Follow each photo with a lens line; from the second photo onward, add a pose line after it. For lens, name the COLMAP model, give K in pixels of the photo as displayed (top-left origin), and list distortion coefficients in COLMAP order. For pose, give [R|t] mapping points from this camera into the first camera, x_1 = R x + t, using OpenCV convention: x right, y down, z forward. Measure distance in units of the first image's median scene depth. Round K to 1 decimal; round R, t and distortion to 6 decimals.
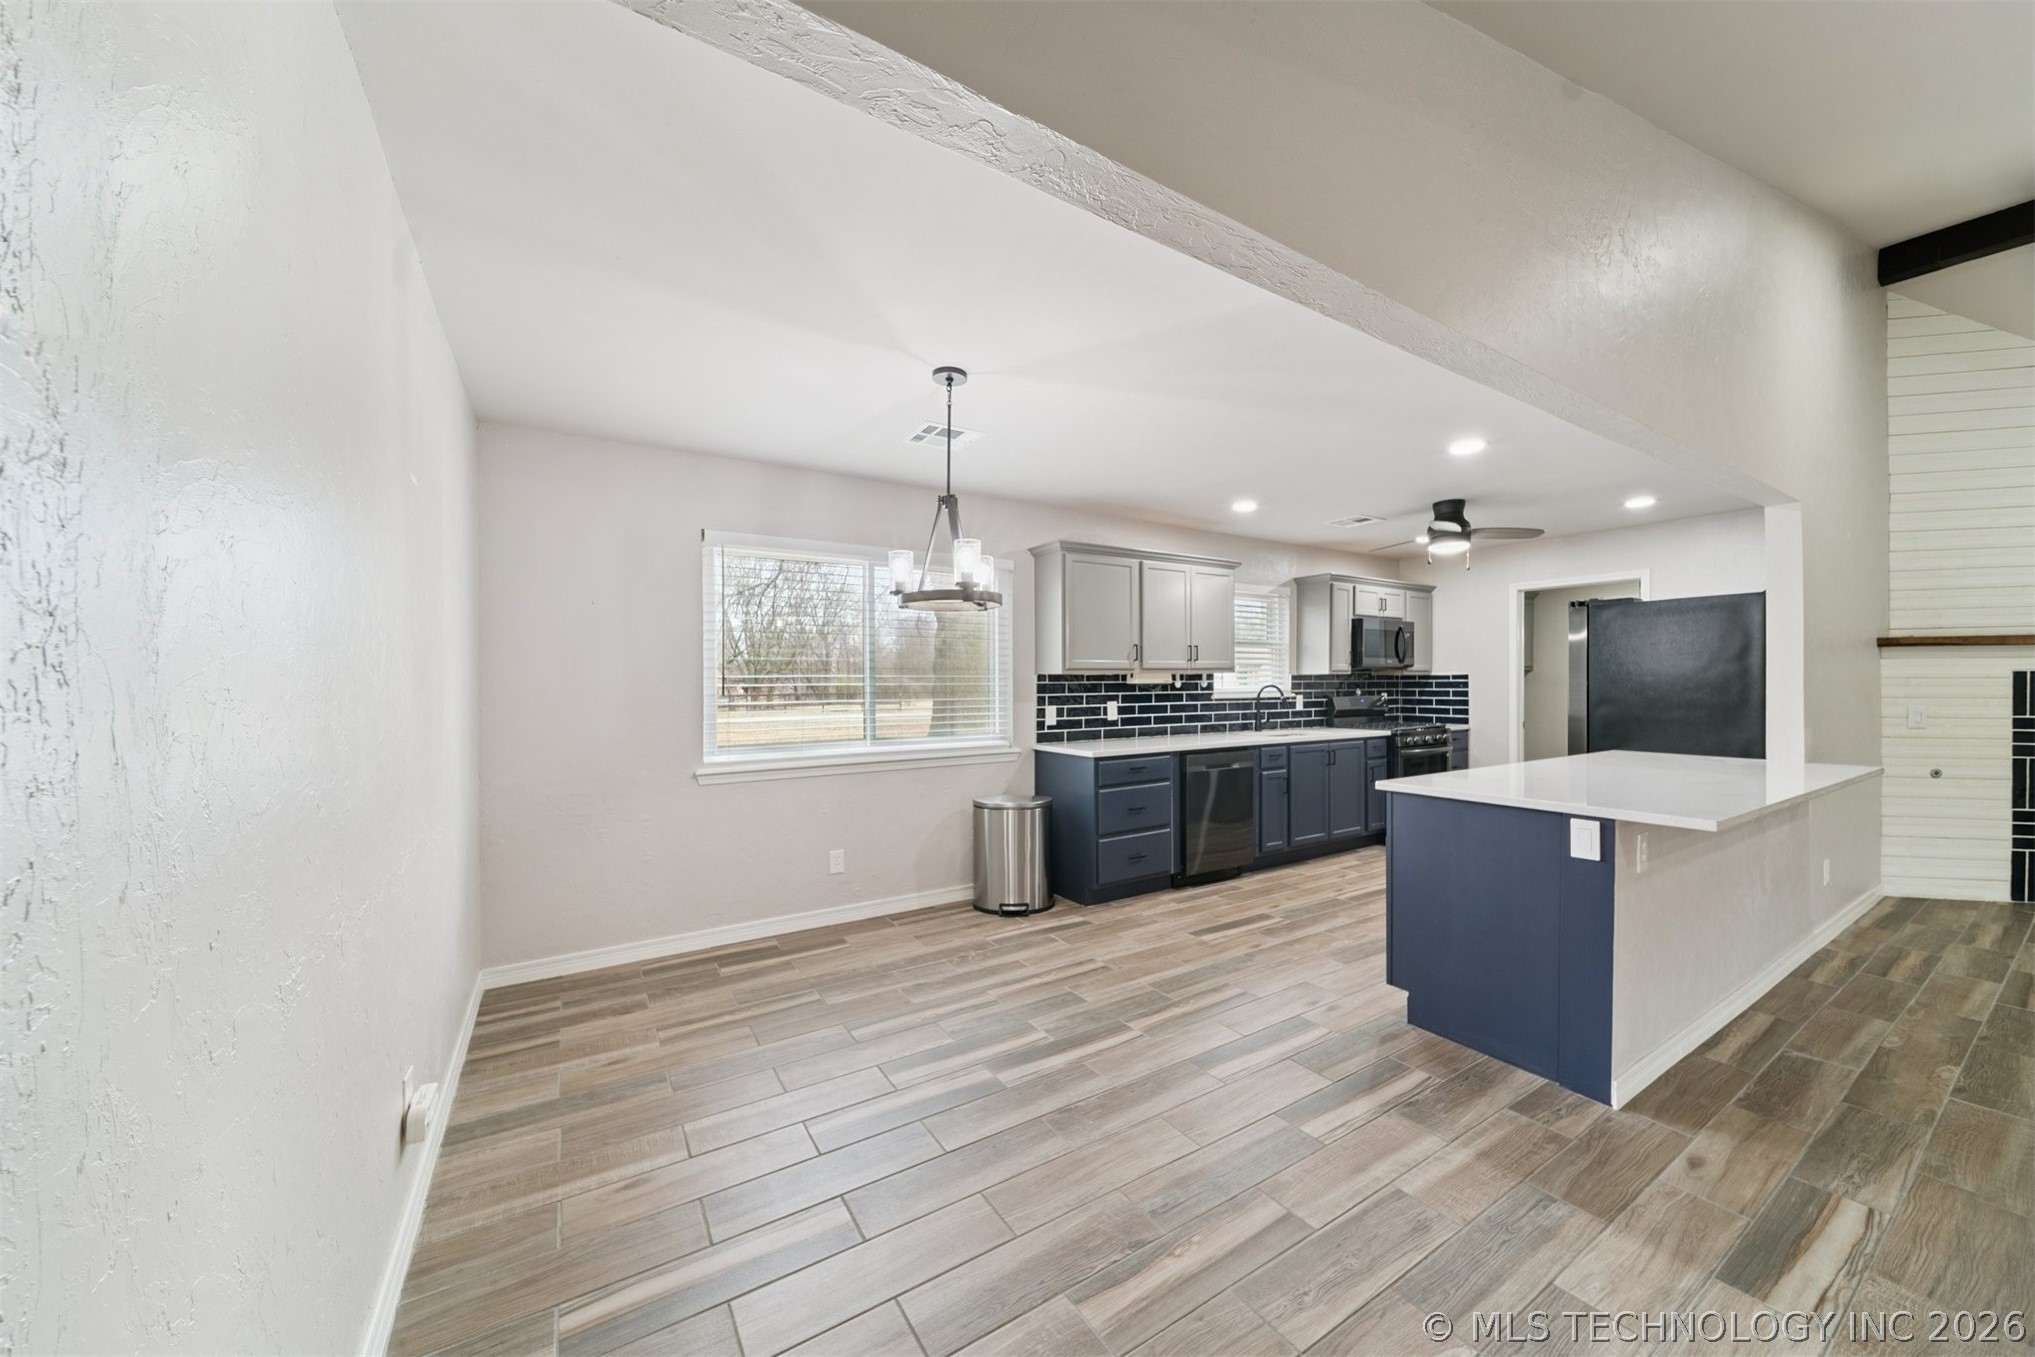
lens RADIAL K [[729.9, 0, 1026.3], [0, 729.9, 688.1], [0, 0, 1]] dist [-0.001011, -0.000064]
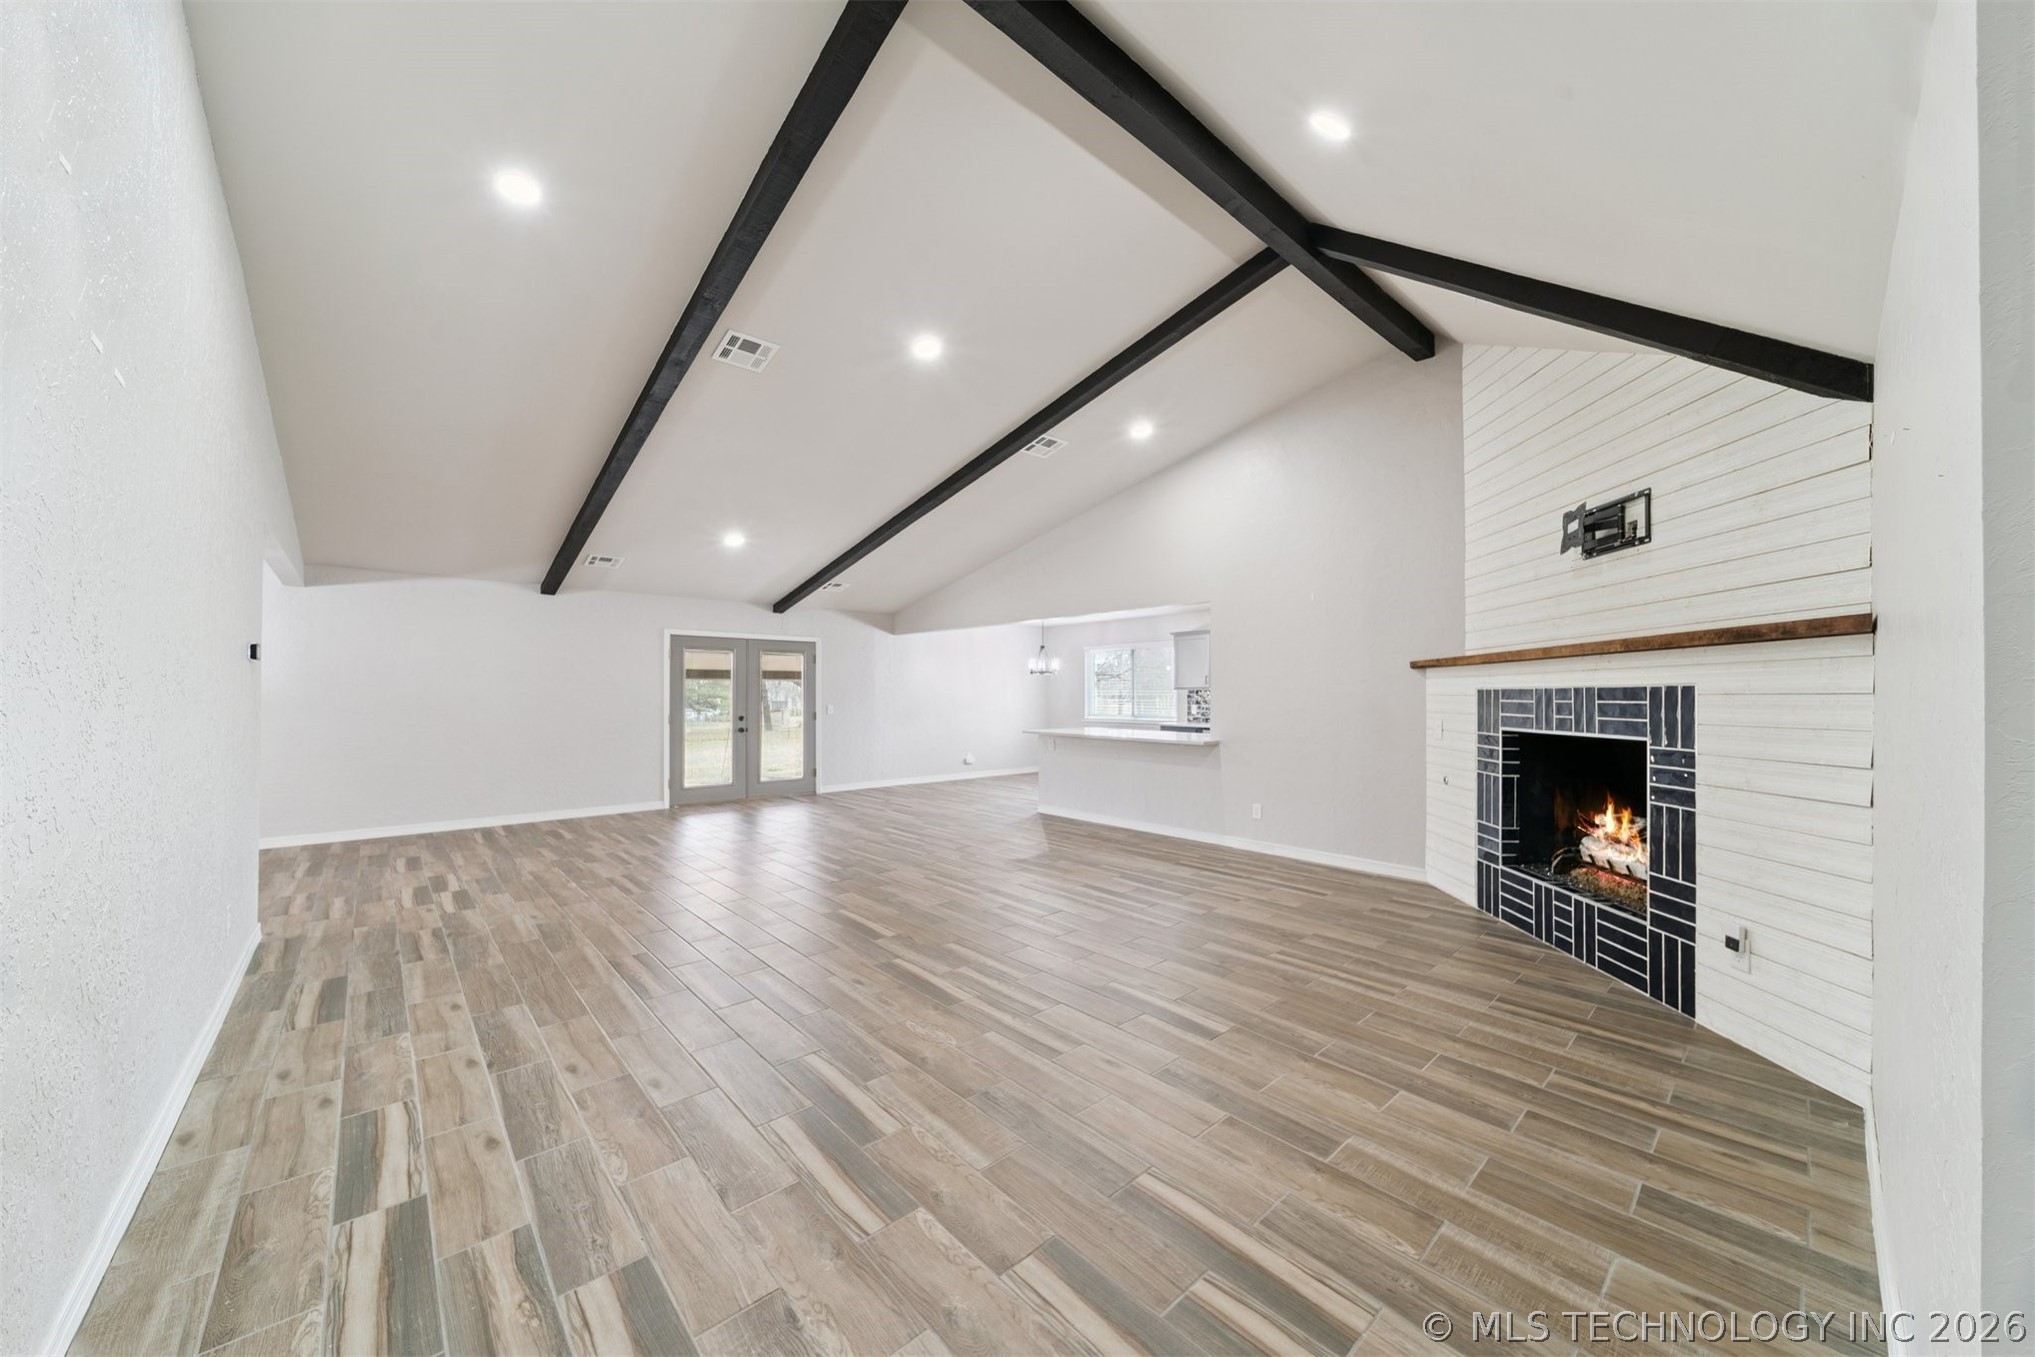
lens RADIAL K [[717.0, 0, 1030.0], [0, 717.0, 692.1], [0, 0, 1]] dist [-0.000699, -0.000166]
pose [[0.168945, 0.004118, -0.985617, 2.129661], [-0.007604, 0.999967, 0.002874, -0.016819], [0.985596, 0.007009, 0.168970, 0.171763]]
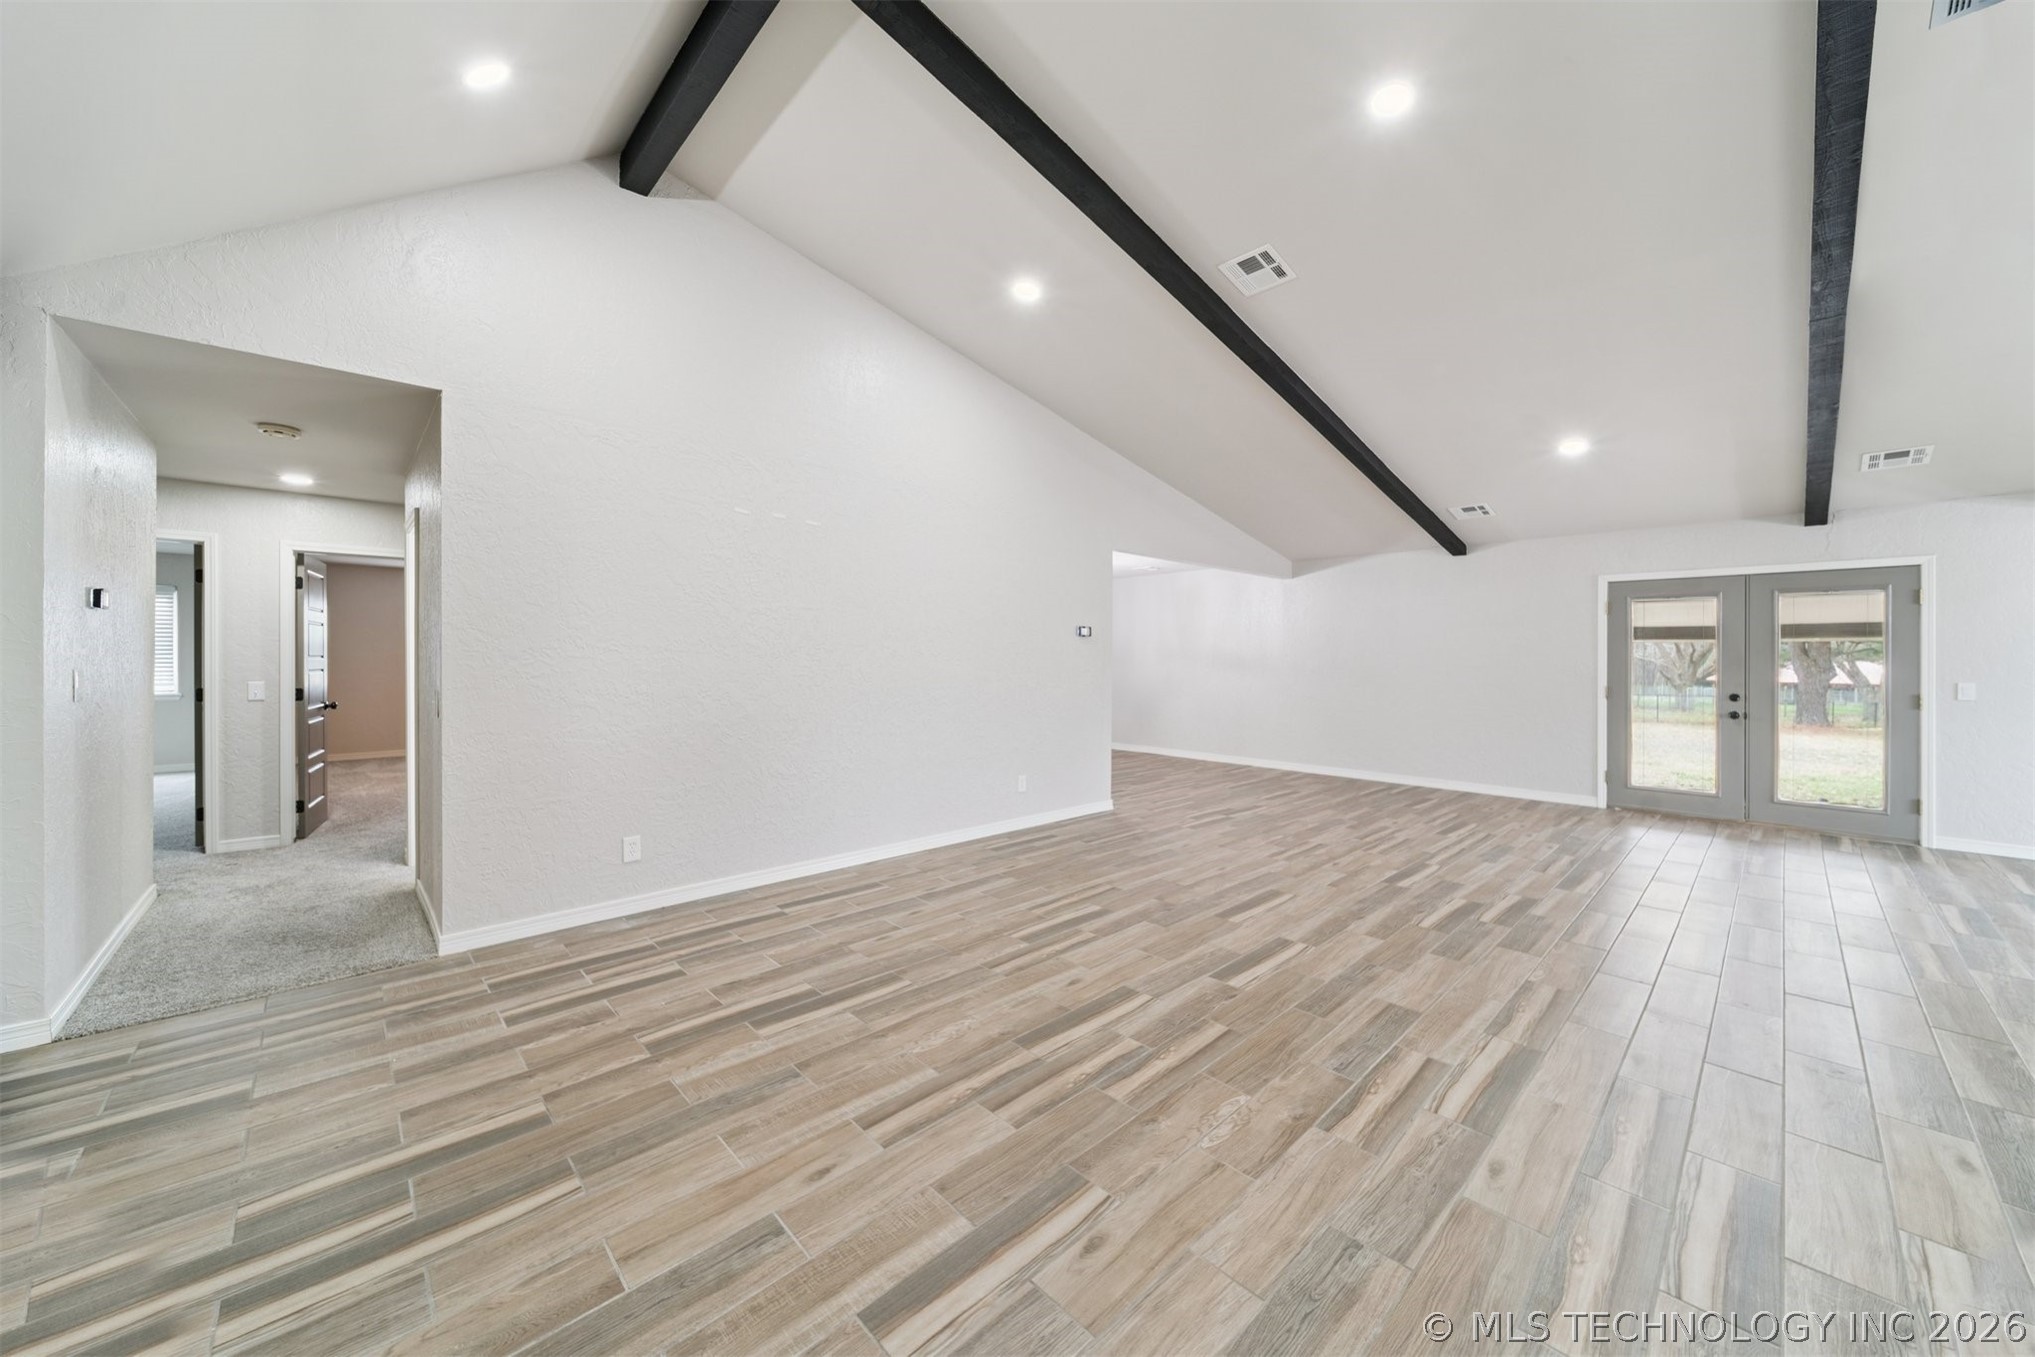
lens RADIAL K [[726.4, 0, 1042.1], [0, 726.4, 659.8], [0, 0, 1]] dist [-0.001294, -0.000279]
pose [[-0.979656, 0.003649, -0.200652, 1.550295], [0.001708, 0.999950, 0.009848, -0.016533], [0.200678, 0.009305, -0.979613, 0.749596]]
